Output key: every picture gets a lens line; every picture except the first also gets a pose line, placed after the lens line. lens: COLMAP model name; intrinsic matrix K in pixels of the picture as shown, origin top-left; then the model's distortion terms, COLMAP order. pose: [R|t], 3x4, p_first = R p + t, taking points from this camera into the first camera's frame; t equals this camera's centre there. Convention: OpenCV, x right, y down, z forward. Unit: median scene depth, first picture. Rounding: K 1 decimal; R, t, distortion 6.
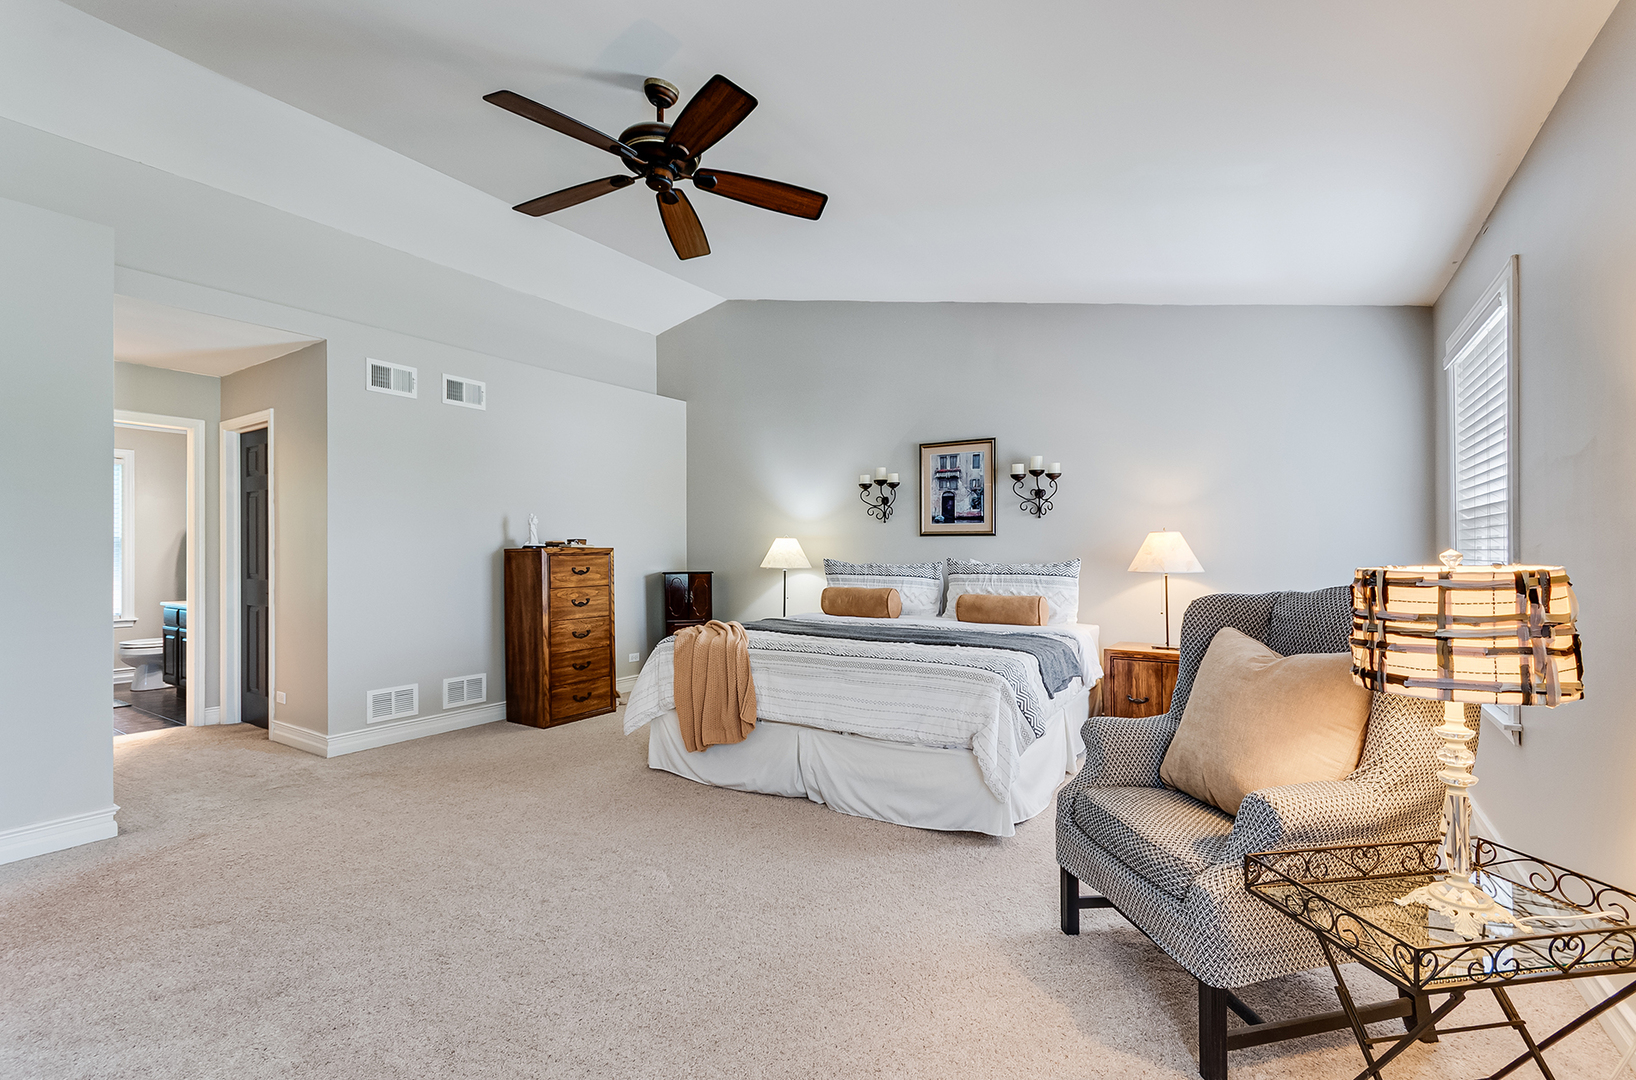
lens RADIAL K [[720.1, 0, 817.7], [0, 720.1, 546.0], [0, 0, 1]] dist [0.013422, 0.000082]
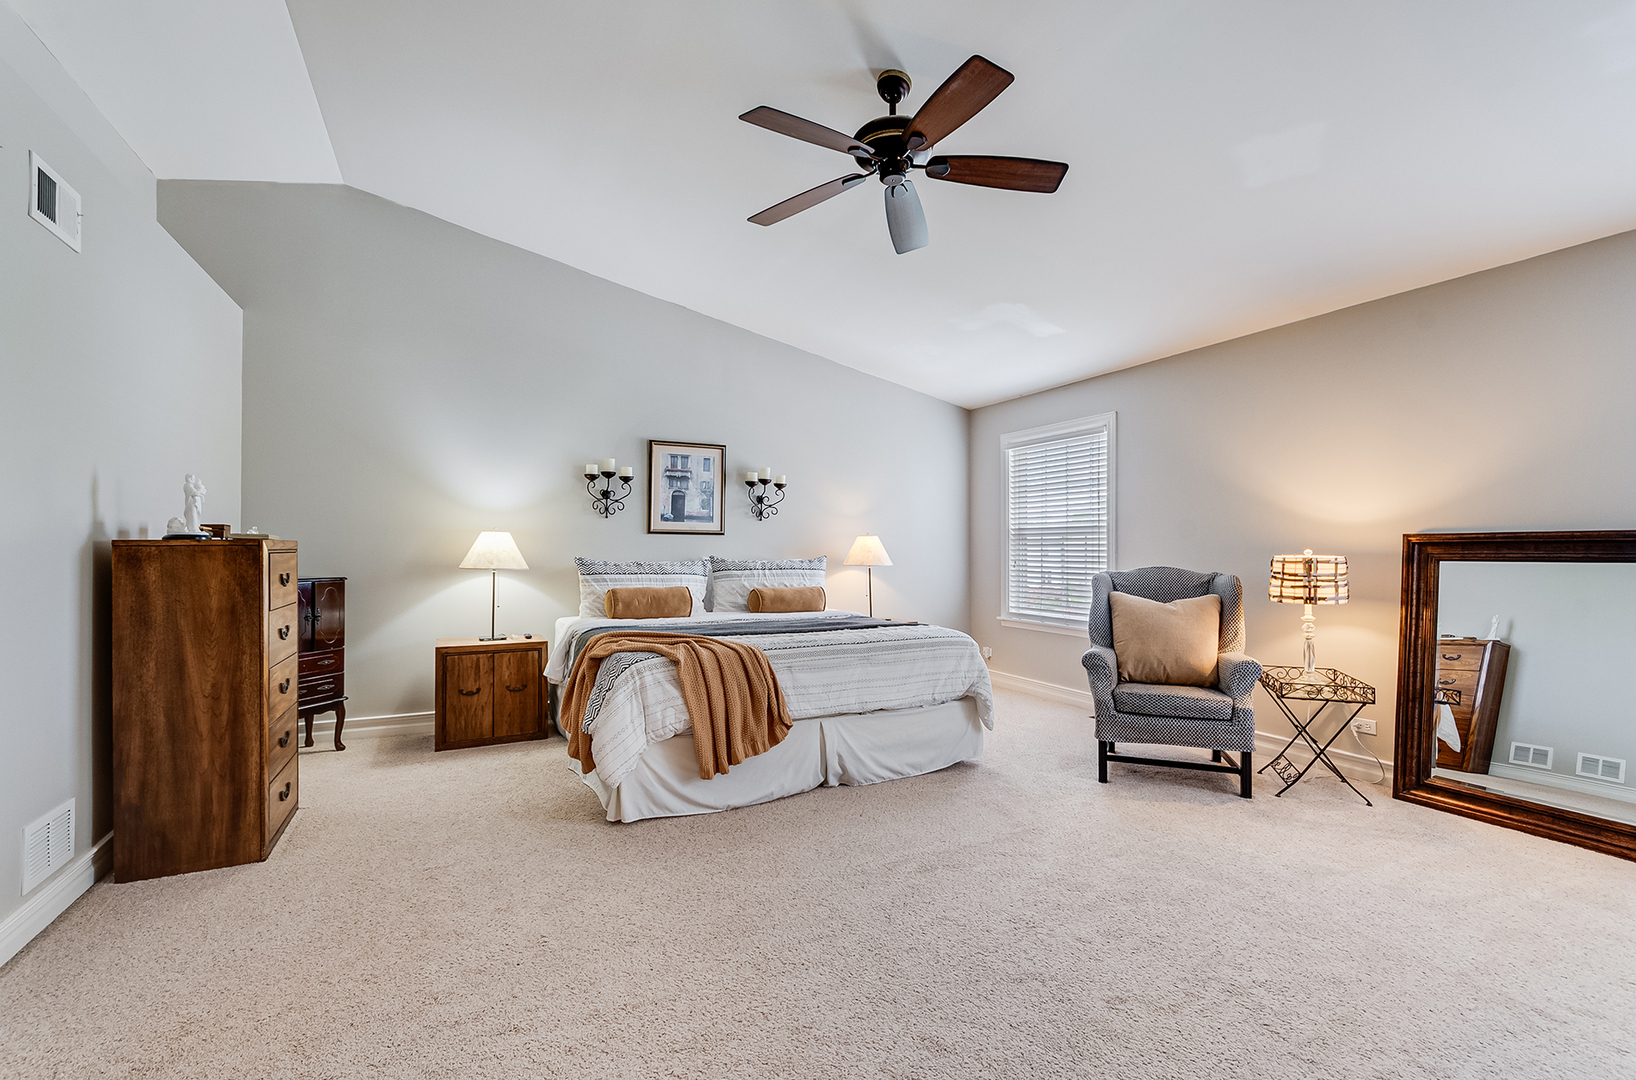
lens RADIAL K [[720.1, 0, 815.0], [0, 720.1, 541.4], [0, 0, 1]] dist [0.013422, 0.000082]
pose [[0.511172, 0.014104, 0.859363, -0.622054], [-0.009333, 0.999897, -0.010859, 0.005834], [-0.859428, -0.002469, 0.511251, 0.324261]]
